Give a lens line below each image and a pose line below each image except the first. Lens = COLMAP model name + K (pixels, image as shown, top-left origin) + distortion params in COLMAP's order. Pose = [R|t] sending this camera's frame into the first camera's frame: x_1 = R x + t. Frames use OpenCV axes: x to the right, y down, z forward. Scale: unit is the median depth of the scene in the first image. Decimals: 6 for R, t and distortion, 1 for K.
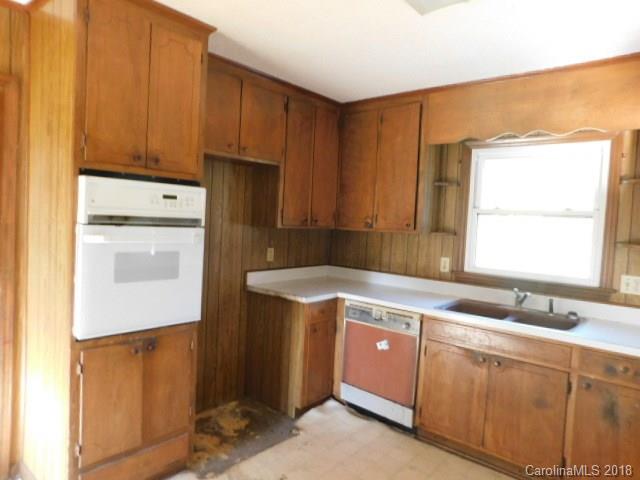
lens RADIAL K [[421.3, 0, 320.0], [0, 421.3, 240.0], [0, 0, 1]] dist [-0.078901, 0.062178]
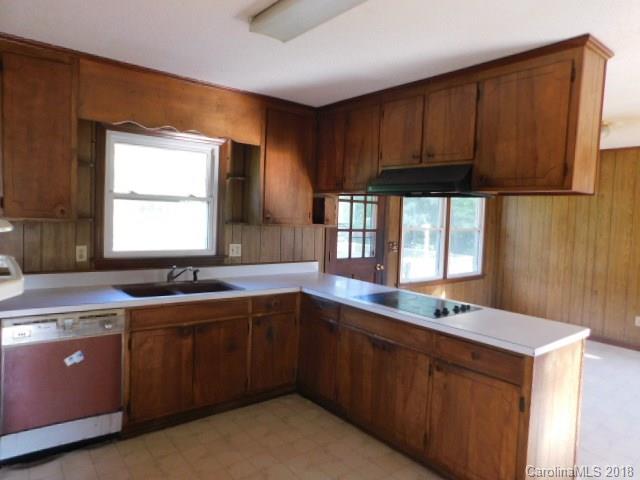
lens RADIAL K [[421.3, 0, 320.0], [0, 421.3, 240.0], [0, 0, 1]] dist [-0.078901, 0.062178]
pose [[0.191188, -0.095240, 0.976922, -0.555251], [0.014217, 0.995446, 0.094263, -0.054993], [-0.981451, -0.004133, 0.191671, 0.381797]]
